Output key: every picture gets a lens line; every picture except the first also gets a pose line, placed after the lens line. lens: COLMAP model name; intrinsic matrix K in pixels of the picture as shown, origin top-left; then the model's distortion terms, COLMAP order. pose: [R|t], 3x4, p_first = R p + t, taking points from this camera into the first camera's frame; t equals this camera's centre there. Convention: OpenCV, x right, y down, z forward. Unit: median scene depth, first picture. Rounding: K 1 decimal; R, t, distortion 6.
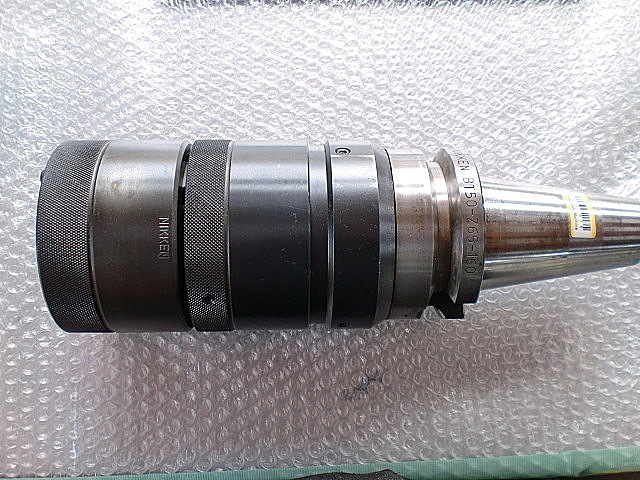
lens RADIAL K [[655.0, 0, 320.0], [0, 655.0, 240.0], [0, 0, 1]] dist [0.014776, -0.137778]
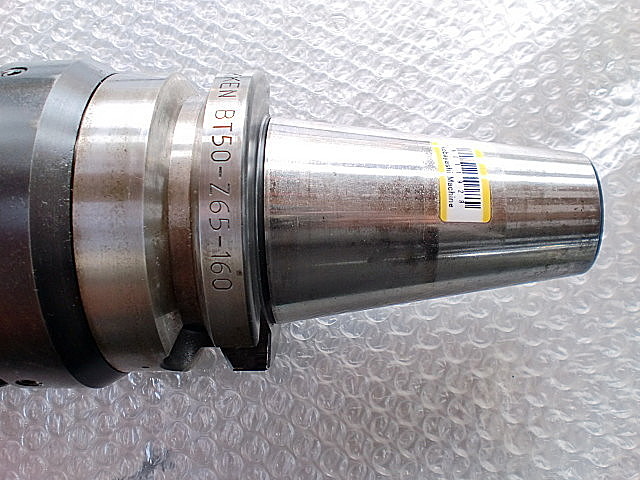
lens RADIAL K [[655.0, 0, 320.0], [0, 655.0, 240.0], [0, 0, 1]] dist [0.014776, -0.137778]
pose [[0.994779, -0.013819, -0.101108, 0.306648], [0.011963, 0.999749, -0.018938, 0.016550], [0.101345, 0.017629, 0.994695, 0.411917]]
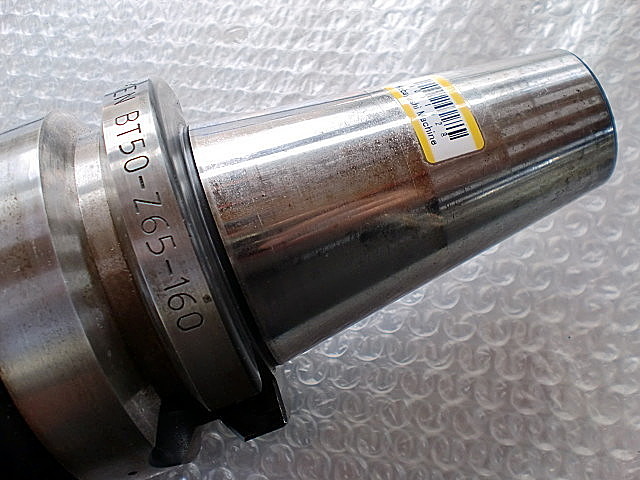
lens RADIAL K [[655.0, 0, 320.0], [0, 655.0, 240.0], [0, 0, 1]] dist [0.014776, -0.137778]
pose [[0.935732, -0.351728, -0.026341, 0.280826], [0.345611, 0.929240, -0.130635, 0.064388], [0.070425, 0.113136, 0.991081, 0.516029]]
